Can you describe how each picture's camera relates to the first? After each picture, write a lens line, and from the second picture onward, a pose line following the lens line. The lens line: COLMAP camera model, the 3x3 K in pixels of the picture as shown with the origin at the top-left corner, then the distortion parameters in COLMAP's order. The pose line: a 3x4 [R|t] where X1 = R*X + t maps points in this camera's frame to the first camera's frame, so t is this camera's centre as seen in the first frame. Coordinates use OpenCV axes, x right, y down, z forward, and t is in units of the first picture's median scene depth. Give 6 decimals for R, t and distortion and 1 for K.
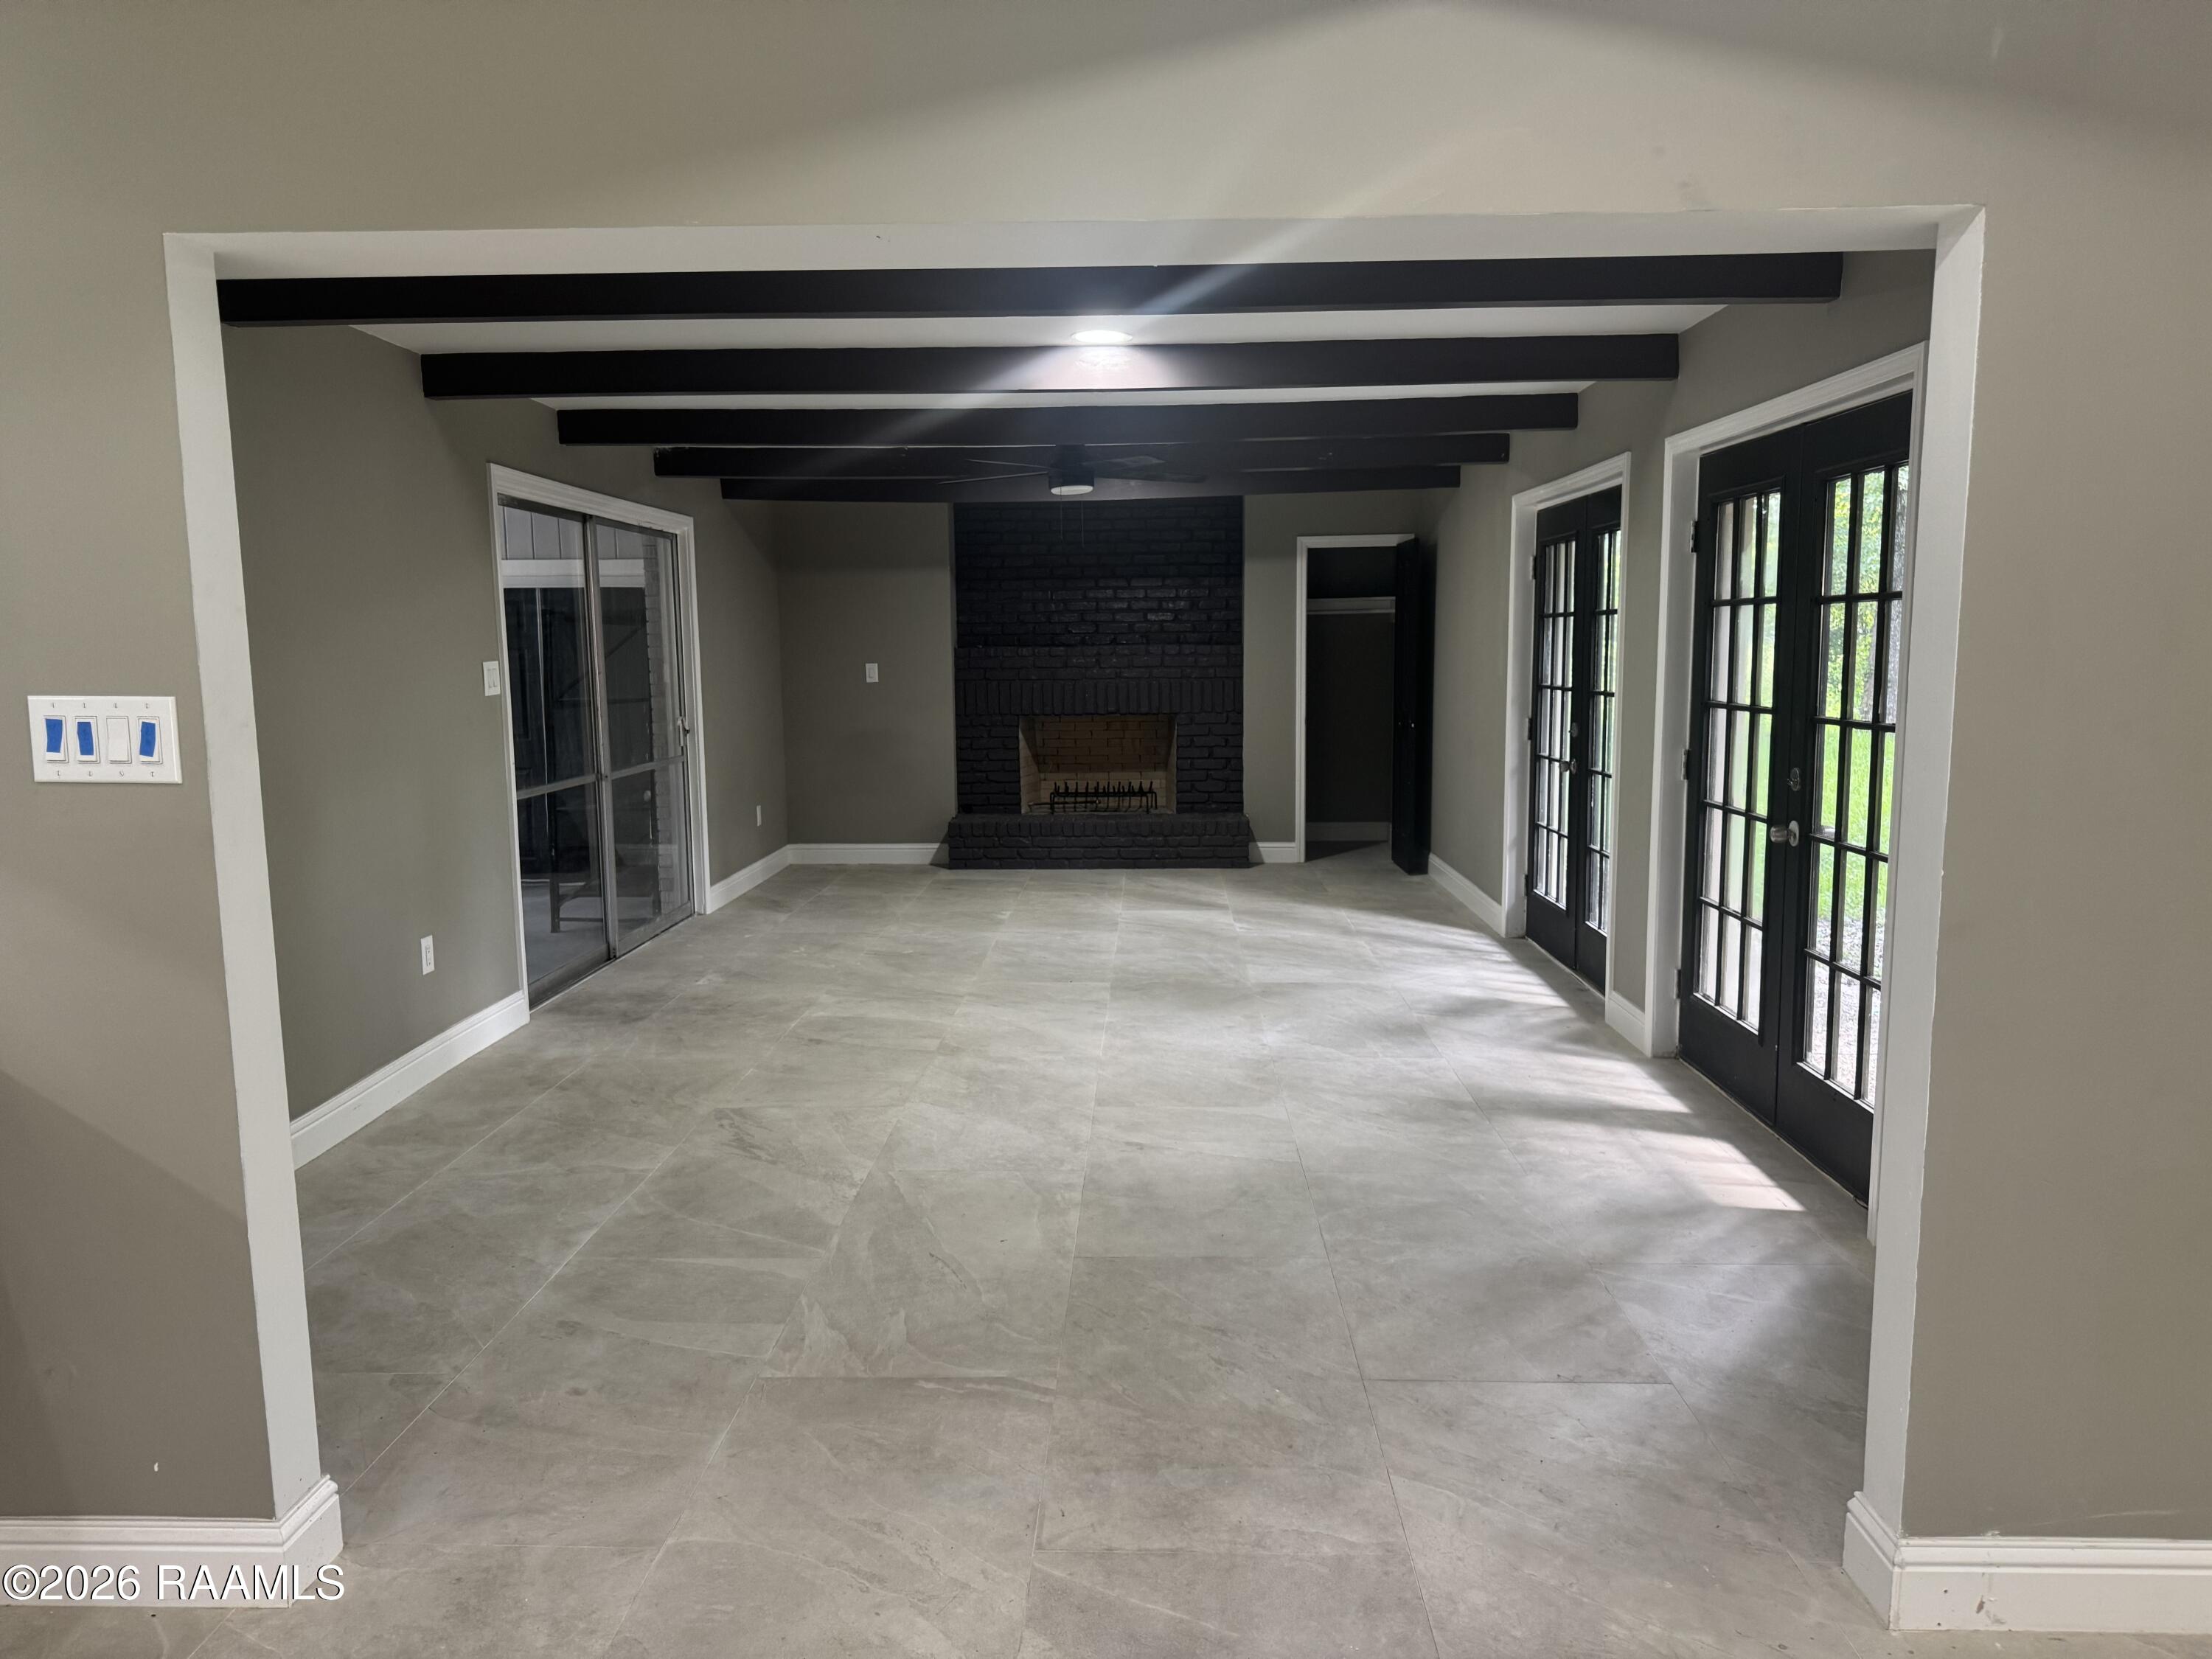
lens RADIAL K [[1554.9, 0, 1112.5], [0, 1554.9, 834.9], [0, 0, 1]] dist [0.136787, -0.192391]
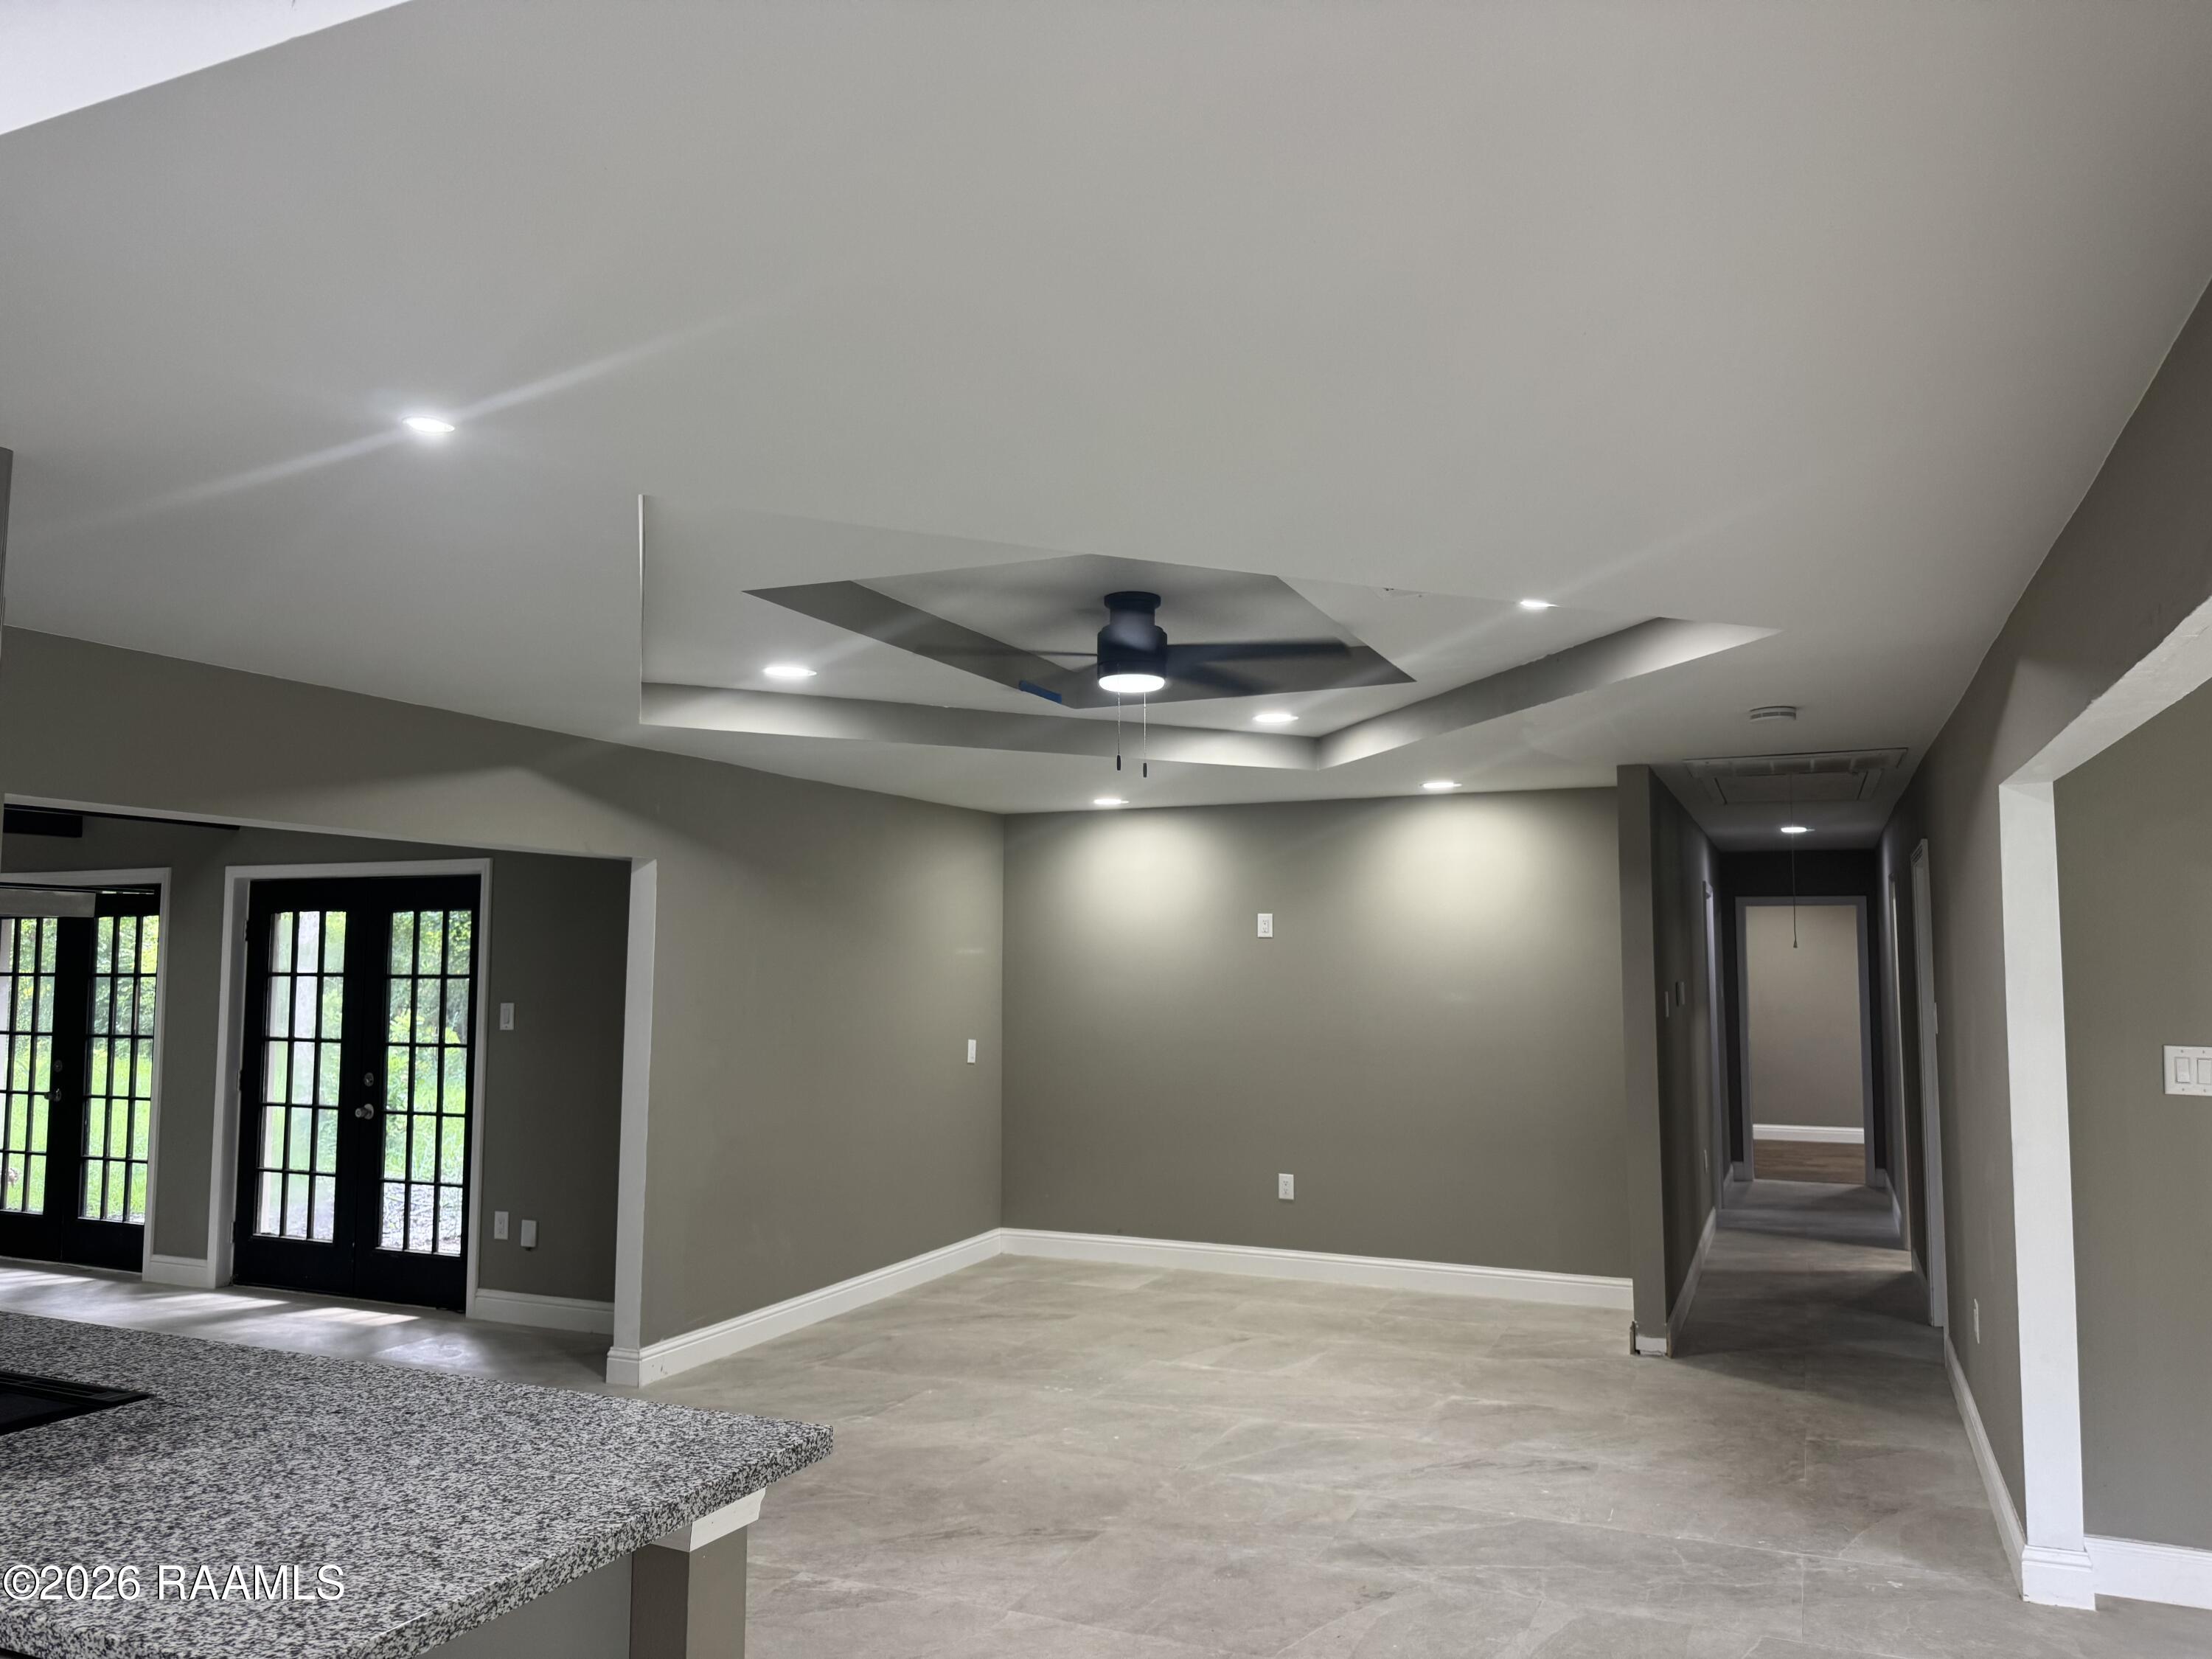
lens RADIAL K [[1565.9, 0, 1111.2], [0, 1565.9, 838.2], [0, 0, 1]] dist [0.077598, -0.107264]
pose [[0.383463, 0.089744, 0.919186, -0.566862], [0.106426, 0.984343, -0.140504, 0.022405], [-0.917404, 0.151703, 0.367908, -0.268856]]
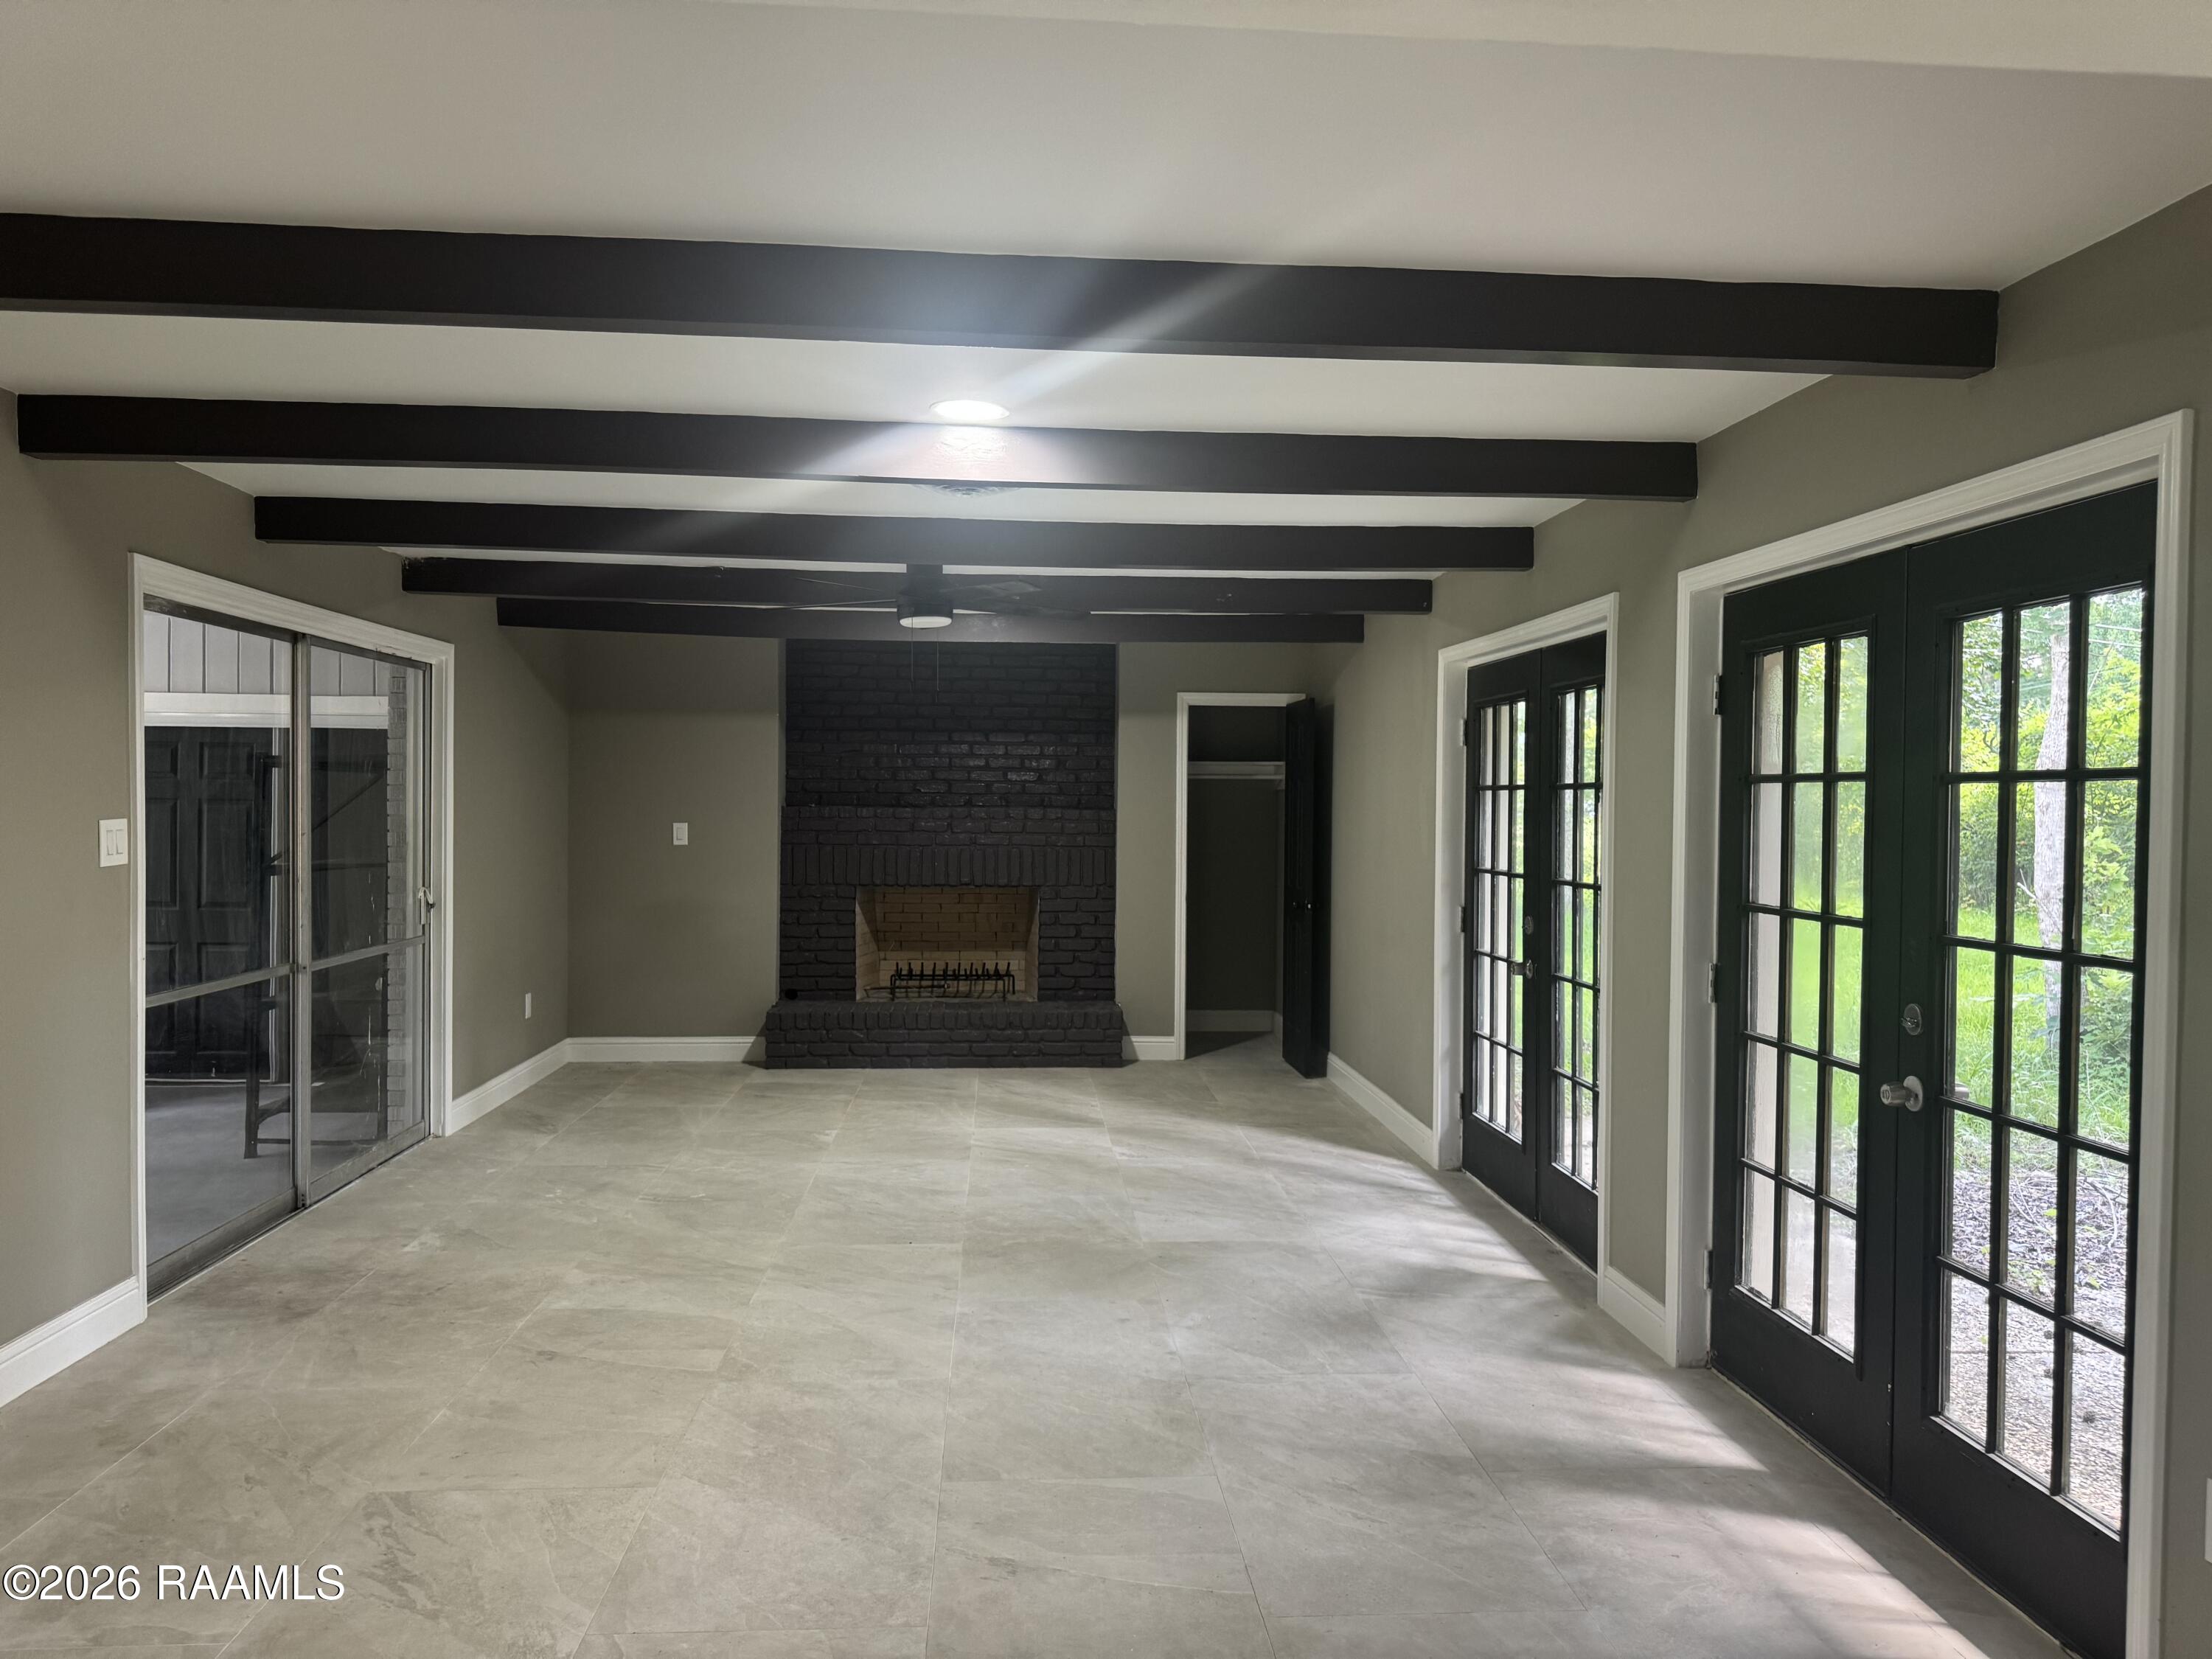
lens RADIAL K [[1554.9, 0, 1112.5], [0, 1554.9, 834.9], [0, 0, 1]] dist [0.136787, -0.192391]
pose [[0.994867, 0.019169, 0.099354, -0.008236], [-0.008971, 0.994734, -0.102093, -0.027434], [-0.100788, 0.100678, 0.989801, 0.197871]]
